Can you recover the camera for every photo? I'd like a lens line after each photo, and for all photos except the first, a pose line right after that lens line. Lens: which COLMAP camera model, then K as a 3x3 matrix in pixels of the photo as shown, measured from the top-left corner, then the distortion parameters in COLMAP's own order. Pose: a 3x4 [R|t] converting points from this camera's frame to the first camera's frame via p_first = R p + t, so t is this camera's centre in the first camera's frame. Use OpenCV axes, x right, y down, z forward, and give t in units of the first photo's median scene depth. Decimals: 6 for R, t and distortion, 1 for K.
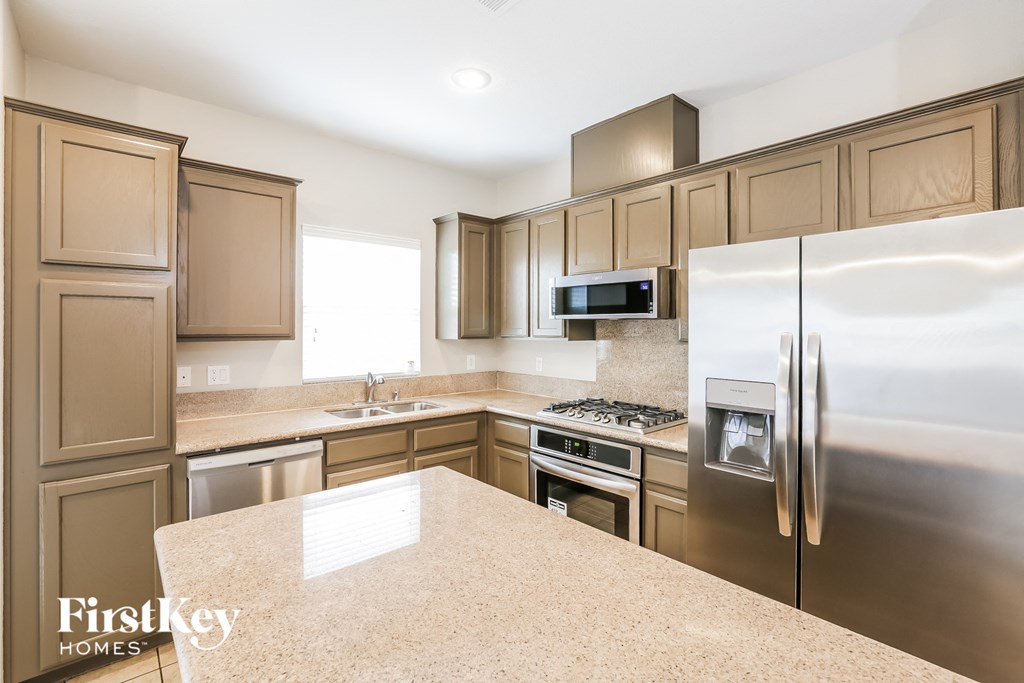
lens RADIAL K [[470.1, 0, 503.4], [0, 470.1, 327.7], [0, 0, 1]] dist [-0.003297, 0.000058]
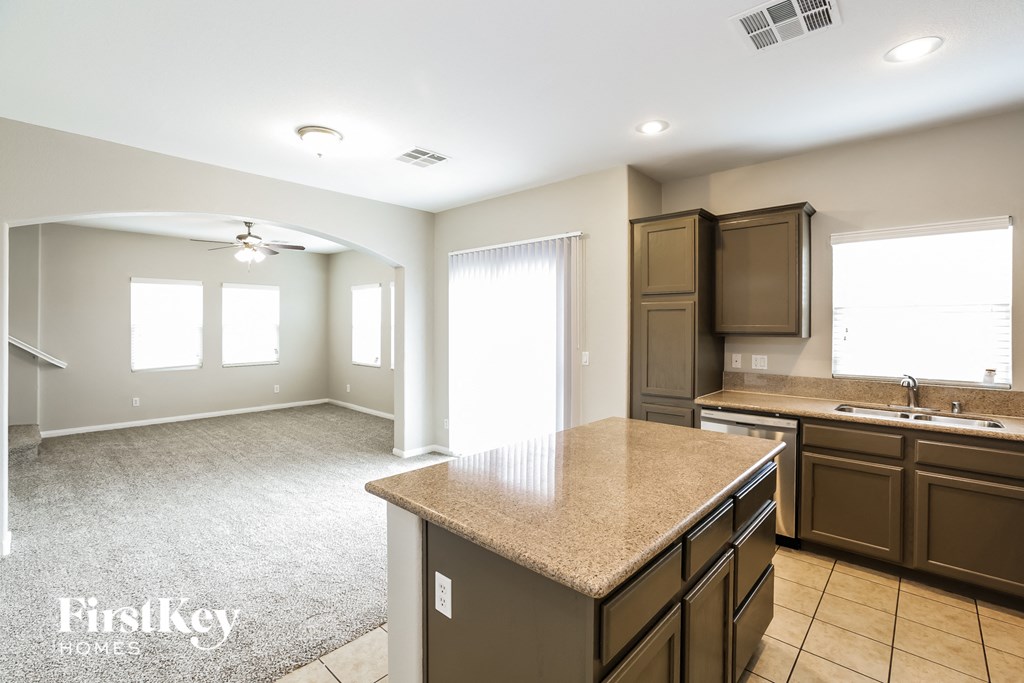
lens RADIAL K [[470.1, 0, 503.4], [0, 470.1, 327.7], [0, 0, 1]] dist [-0.003297, 0.000058]
pose [[0.117229, 0.000720, -0.993105, 0.703600], [-0.003187, 0.999995, 0.000348, 0.003071], [0.993100, 0.003124, 0.117231, 0.108621]]
